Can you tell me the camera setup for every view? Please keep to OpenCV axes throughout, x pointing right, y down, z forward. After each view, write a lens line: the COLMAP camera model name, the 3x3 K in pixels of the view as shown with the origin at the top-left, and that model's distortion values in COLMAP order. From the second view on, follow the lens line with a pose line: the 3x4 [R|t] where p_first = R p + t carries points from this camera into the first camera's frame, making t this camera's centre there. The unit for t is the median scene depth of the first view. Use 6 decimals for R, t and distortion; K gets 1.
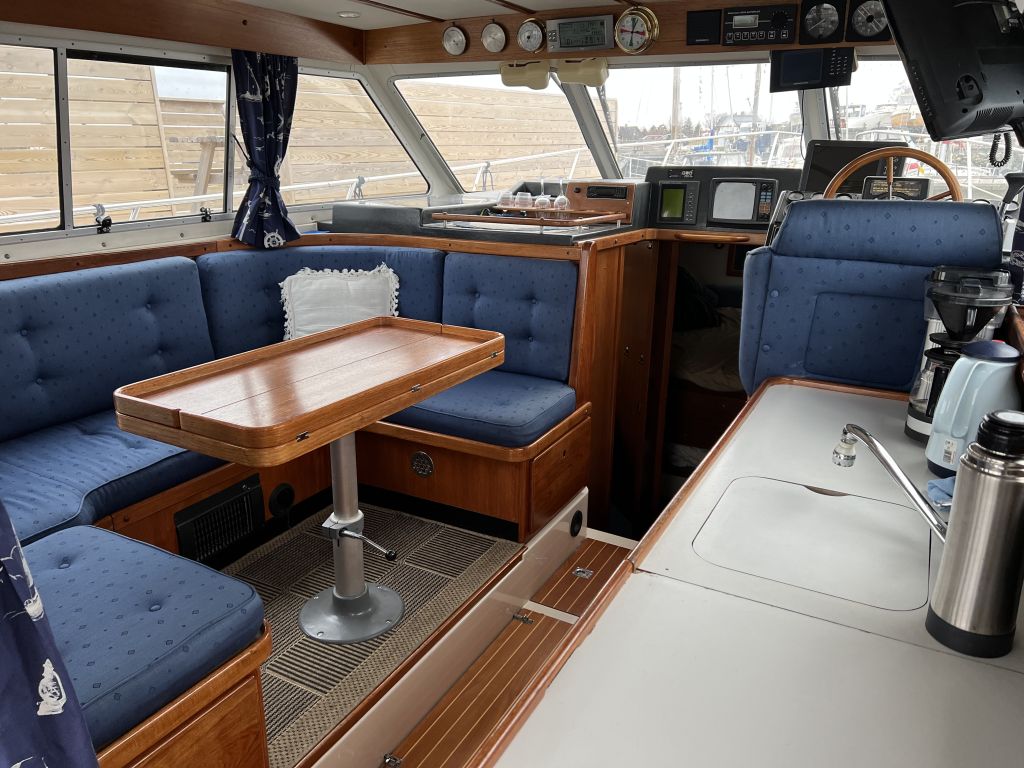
lens RADIAL K [[777.8, 0, 516.6], [0, 777.8, 382.6], [0, 0, 1]] dist [0.069229, -0.084081]
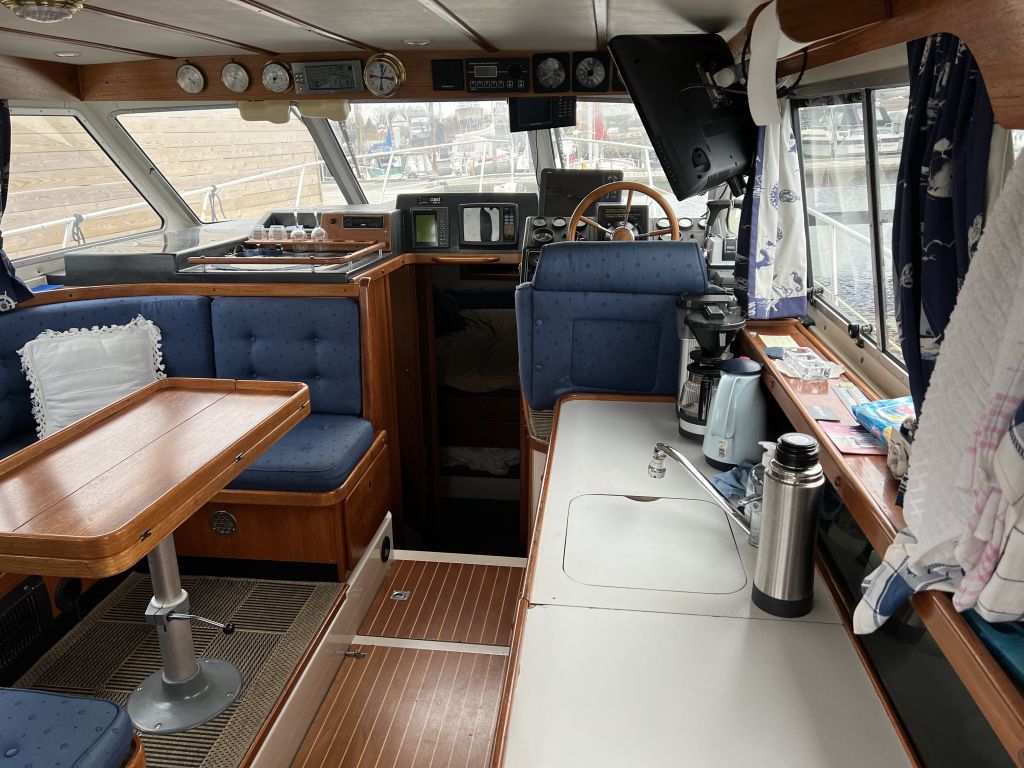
lens RADIAL K [[777.8, 0, 510.2], [0, 777.8, 381.3], [0, 0, 1]] dist [0.069229, -0.084081]
pose [[0.933942, -0.129635, 0.333086, -0.091876], [0.126675, 0.991469, 0.030691, -0.054264], [-0.334223, 0.013530, 0.942397, -0.036360]]
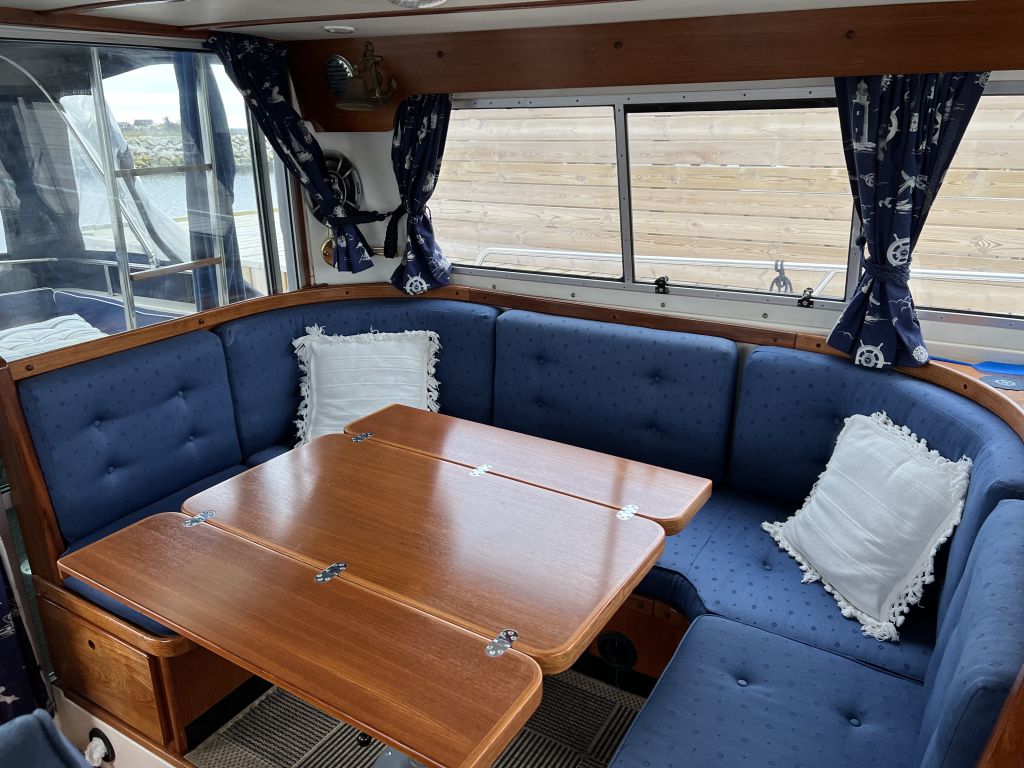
lens RADIAL K [[777.8, 0, 511.6], [0, 777.8, 381.9], [0, 0, 1]] dist [0.069229, -0.084081]
pose [[-0.065096, 0.318576, -0.945659, 0.372067], [-0.283439, 0.902734, 0.323626, -0.321509], [0.956778, 0.289103, 0.031533, 0.775306]]
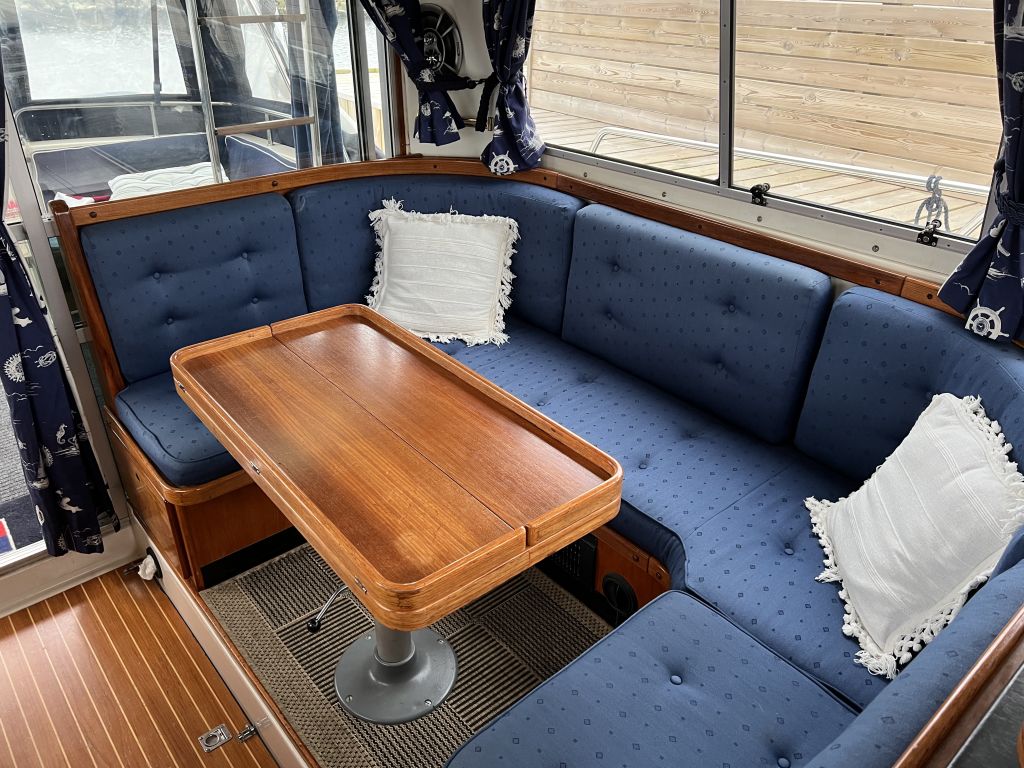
lens RADIAL K [[777.8, 0, 509.2], [0, 777.8, 385.7], [0, 0, 1]] dist [0.069229, -0.084081]
pose [[-0.373698, 0.433809, -0.819853, 0.255985], [-0.286000, 0.786935, 0.546752, -0.374042], [0.882357, 0.438798, -0.170007, 0.926983]]
